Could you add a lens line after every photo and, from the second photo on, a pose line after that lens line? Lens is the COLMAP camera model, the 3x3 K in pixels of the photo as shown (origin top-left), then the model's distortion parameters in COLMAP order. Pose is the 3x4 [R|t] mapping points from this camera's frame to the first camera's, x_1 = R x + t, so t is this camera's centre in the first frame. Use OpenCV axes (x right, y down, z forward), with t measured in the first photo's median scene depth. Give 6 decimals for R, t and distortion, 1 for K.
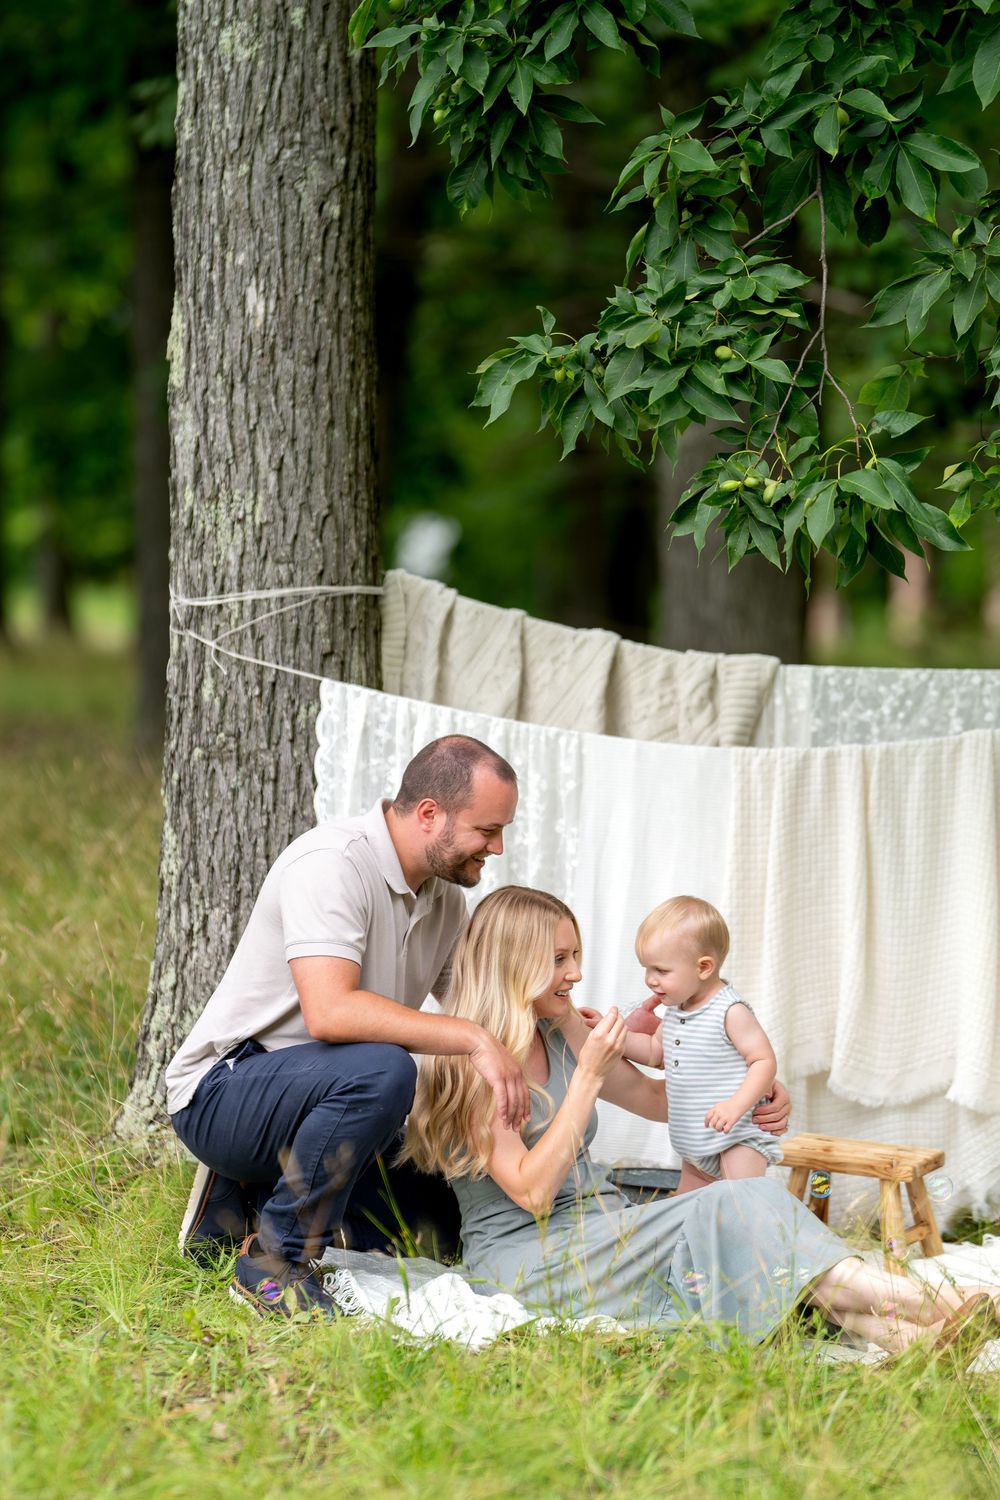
lens RADIAL K [[5752.9, 0, 500.1], [0, 5752.9, 709.2], [0, 0, 1]] dist [0.018366, 3.277077]
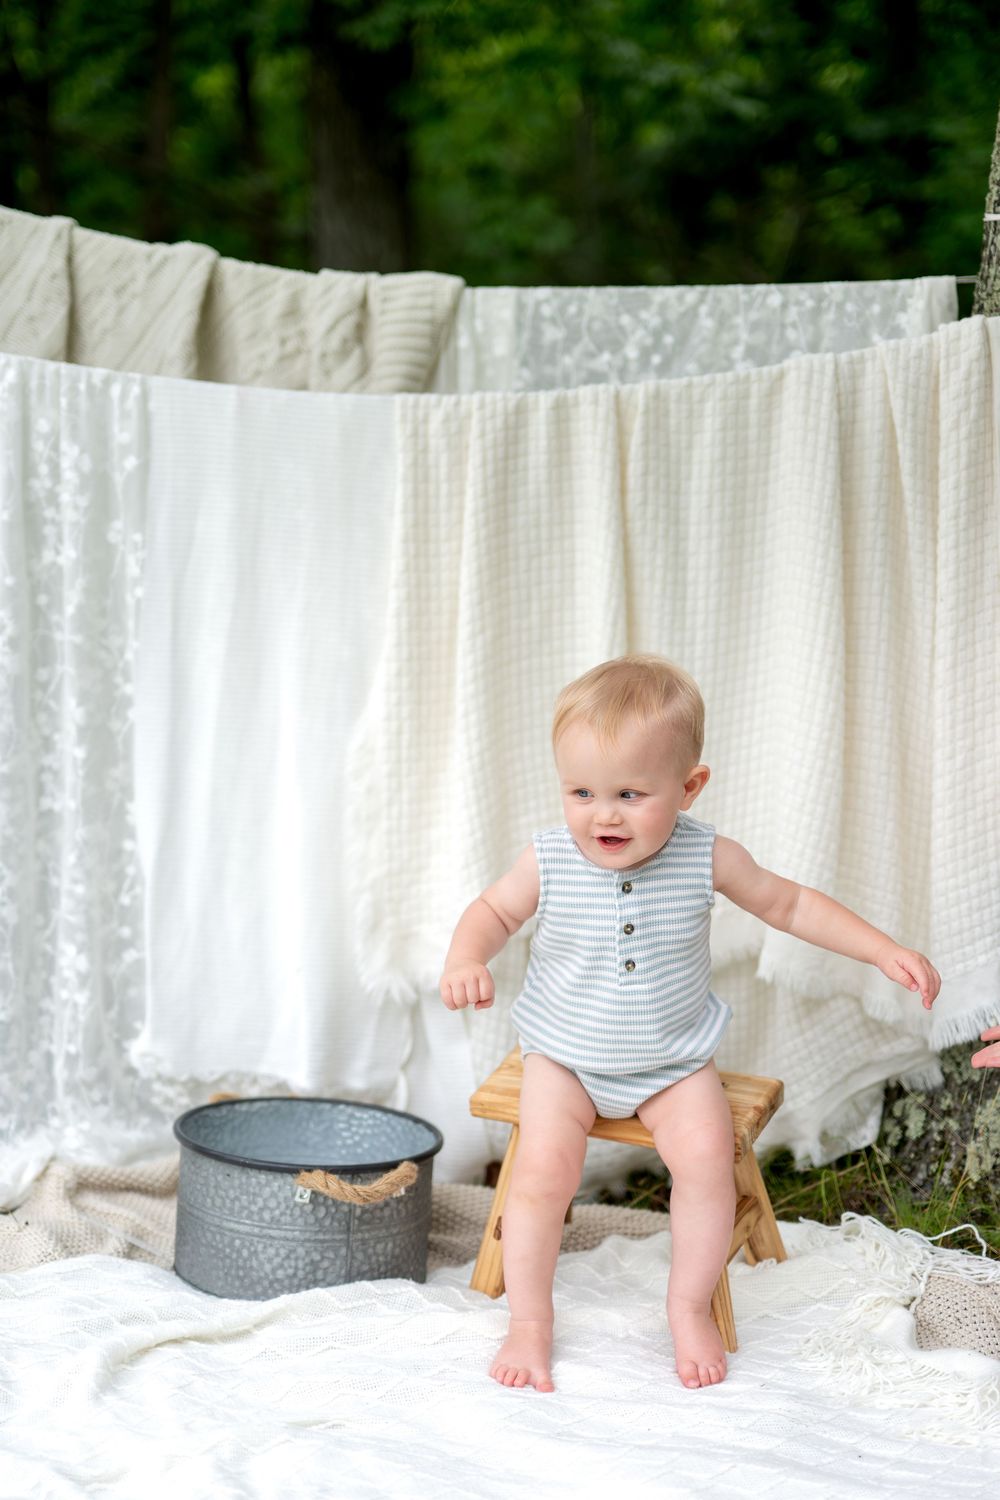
lens RADIAL K [[2364.9, 0, 409.6], [0, 2364.9, 710.9], [0, 0, 1]] dist [0.002082, 0.021998]
pose [[0.997958, -0.016332, 0.061757, 0.025596], [0.013743, 0.999019, 0.042106, 0.028882], [-0.062384, -0.041171, 0.997203, 0.743187]]
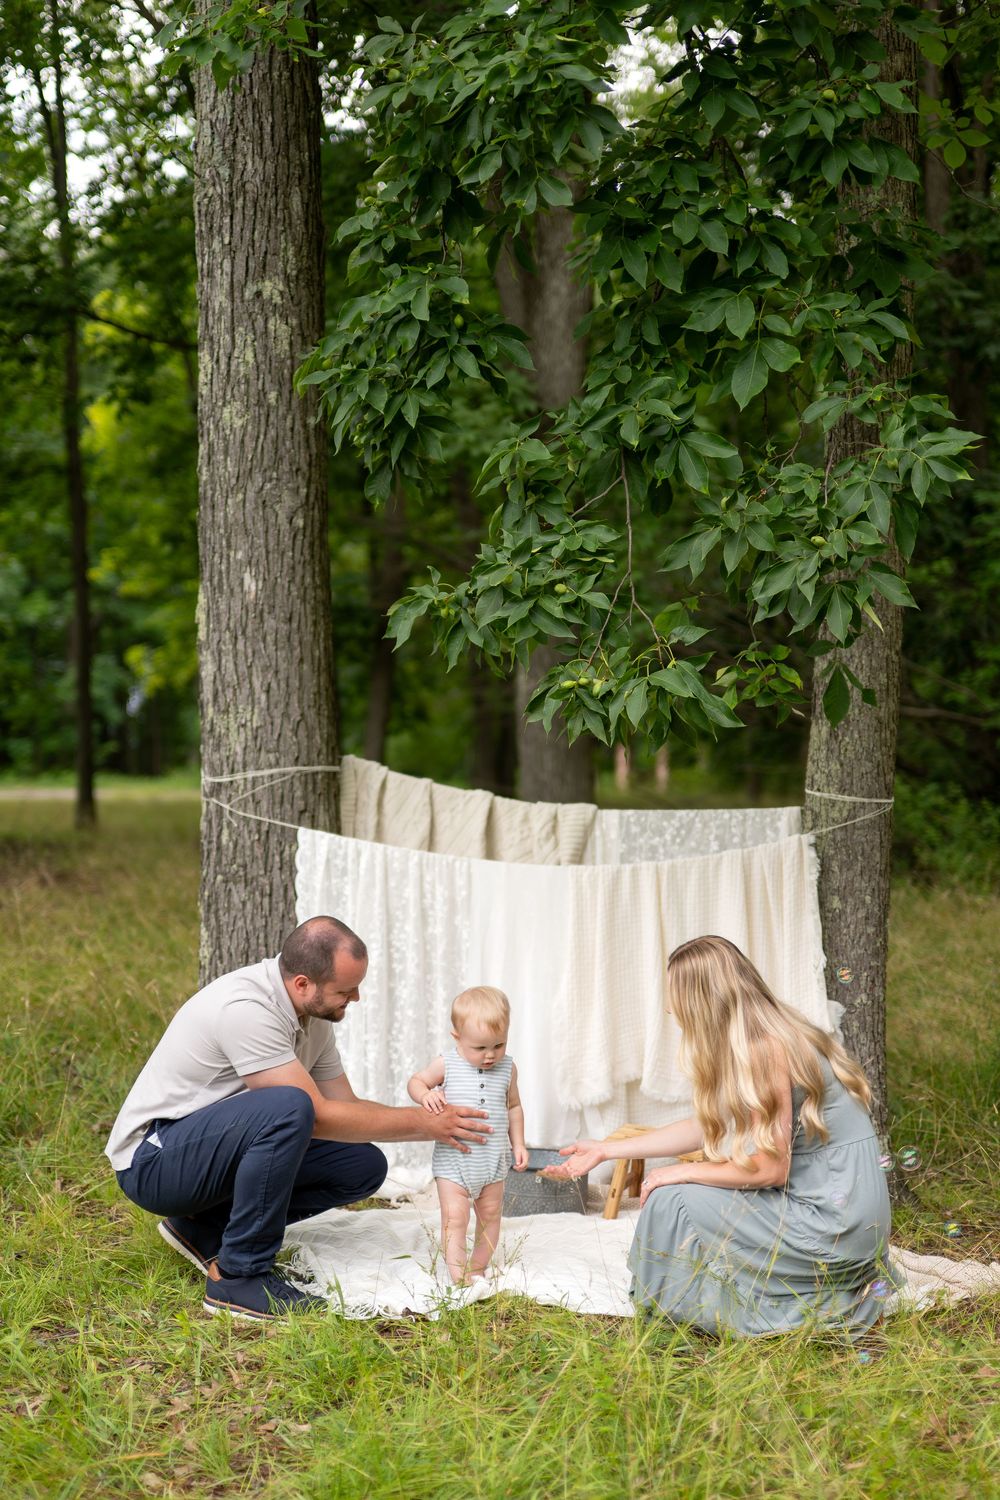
lens RADIAL K [[2262.5, 0, 473.3], [0, 2262.5, 700.4], [0, 0, 1]] dist [-0.021070, 0.066069]
pose [[0.999570, -0.027730, 0.009520, 0.010457], [0.028179, 0.998310, -0.050823, -0.007140], [-0.008095, 0.051070, 0.998662, 0.398807]]
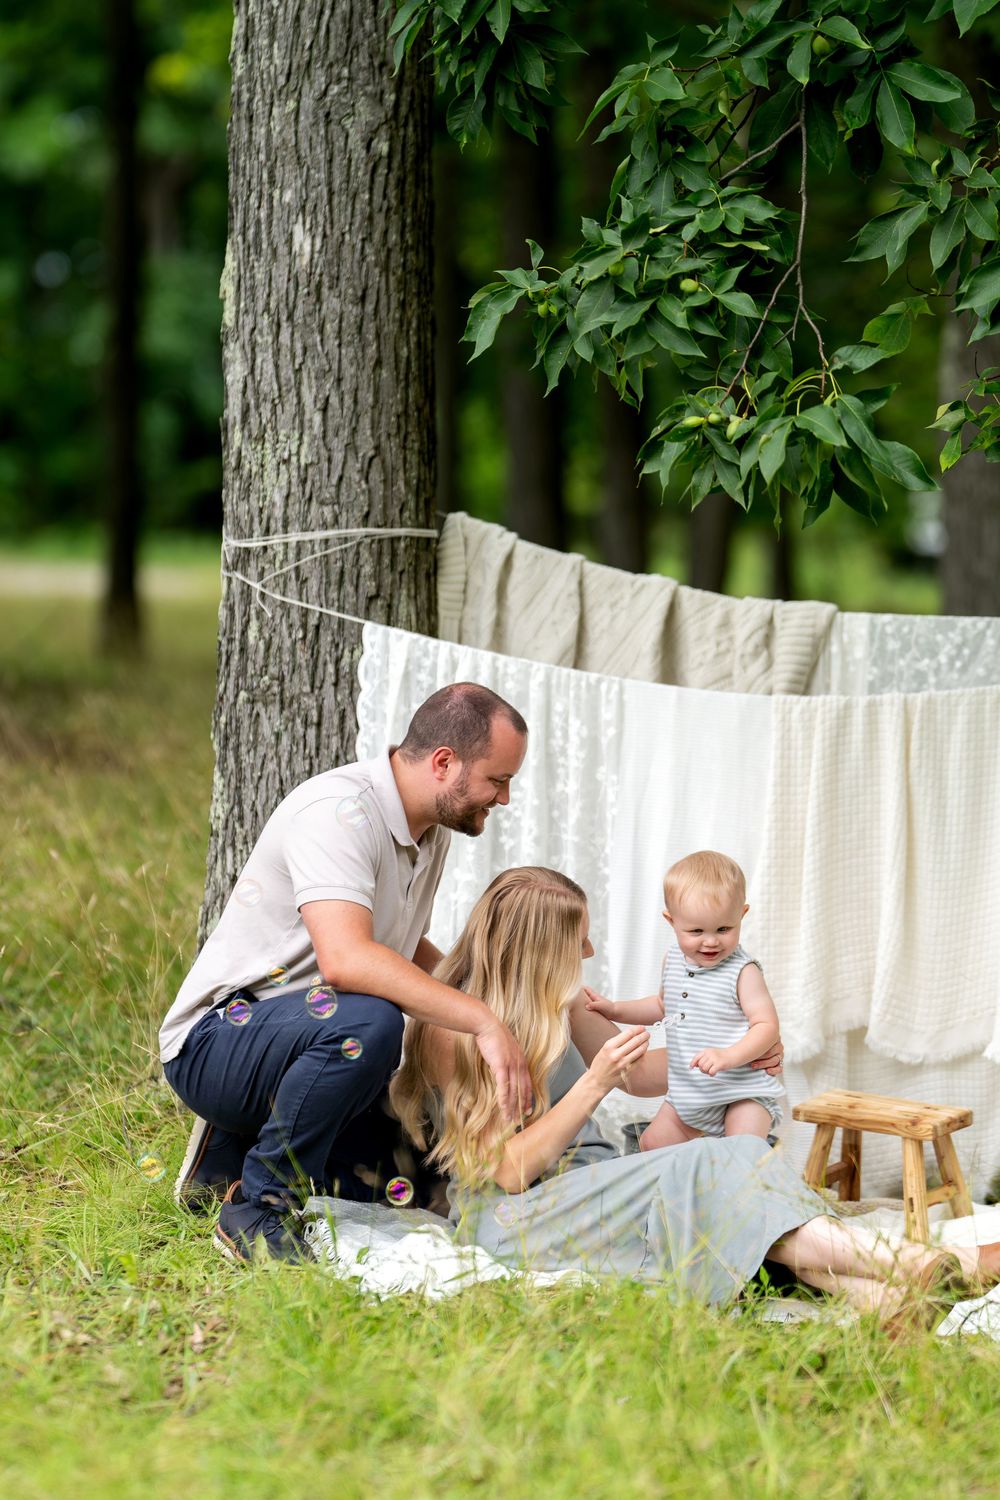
lens RADIAL K [[5752.9, 0, 500.1], [0, 5752.9, 709.2], [0, 0, 1]] dist [0.018366, 3.277077]
pose [[0.994467, 0.009633, -0.104607, 0.095347], [-0.009236, 0.999948, 0.004277, 0.005239], [0.104643, -0.003287, 0.994504, 0.021025]]
